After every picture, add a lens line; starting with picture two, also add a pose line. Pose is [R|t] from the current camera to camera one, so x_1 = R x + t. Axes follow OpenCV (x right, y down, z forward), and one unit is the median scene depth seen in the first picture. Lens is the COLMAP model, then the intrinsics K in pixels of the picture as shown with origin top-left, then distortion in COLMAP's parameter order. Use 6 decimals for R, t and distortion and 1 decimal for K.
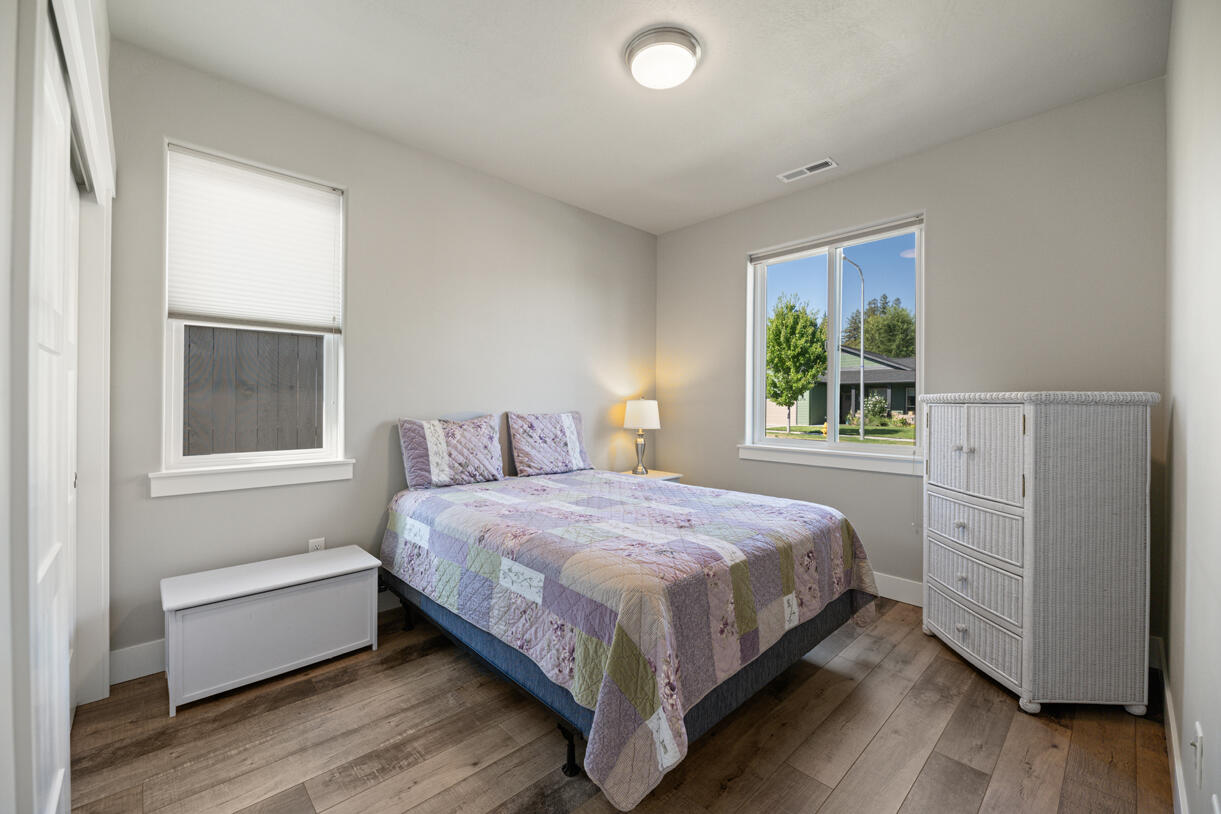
lens RADIAL K [[490.8, 0, 608.8], [0, 490.8, 406.1], [0, 0, 1]] dist [0.001345, -0.003358]
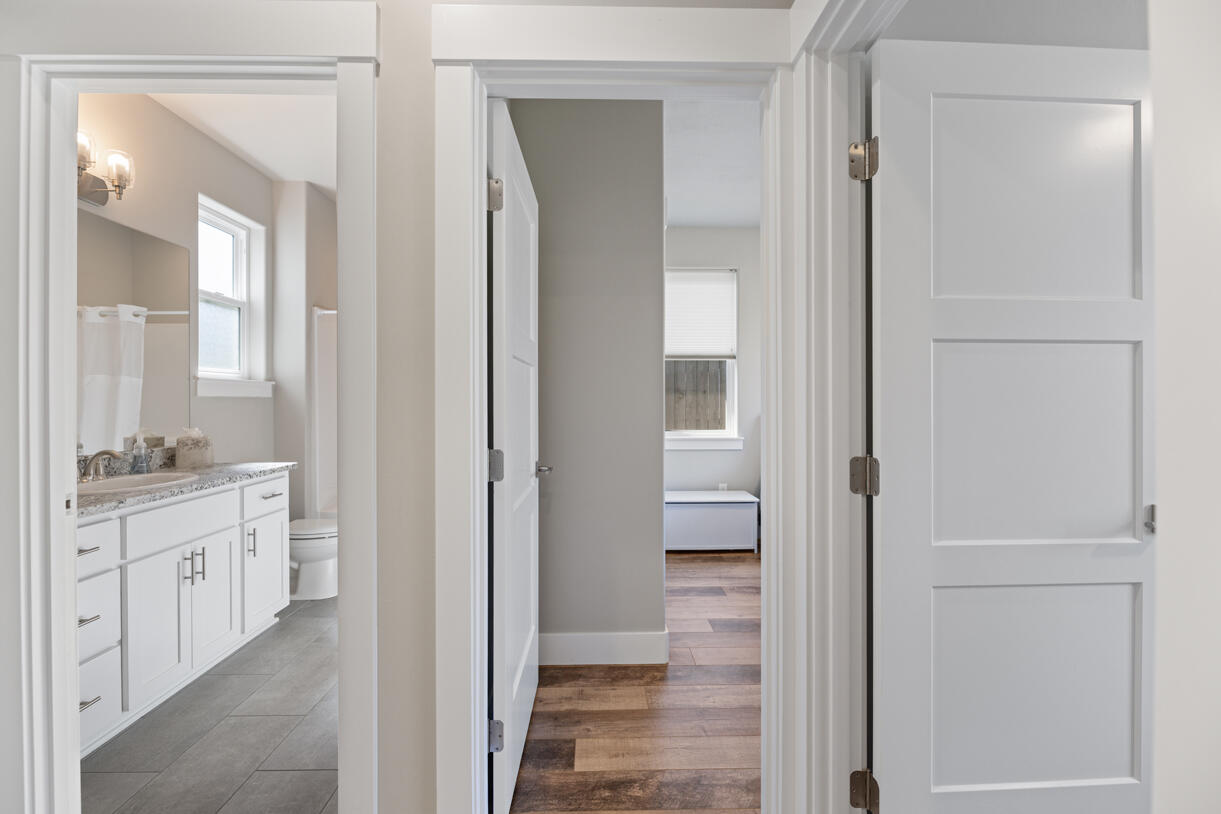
lens RADIAL K [[516.9, 0, 609.7], [0, 516.9, 404.4], [0, 0, 1]] dist [-0.003312, -0.000166]
pose [[0.743529, -0.004405, -0.668689, 0.281896], [0.004573, 0.999988, -0.001503, 0.002231], [0.668688, -0.001941, 0.743541, -0.539289]]
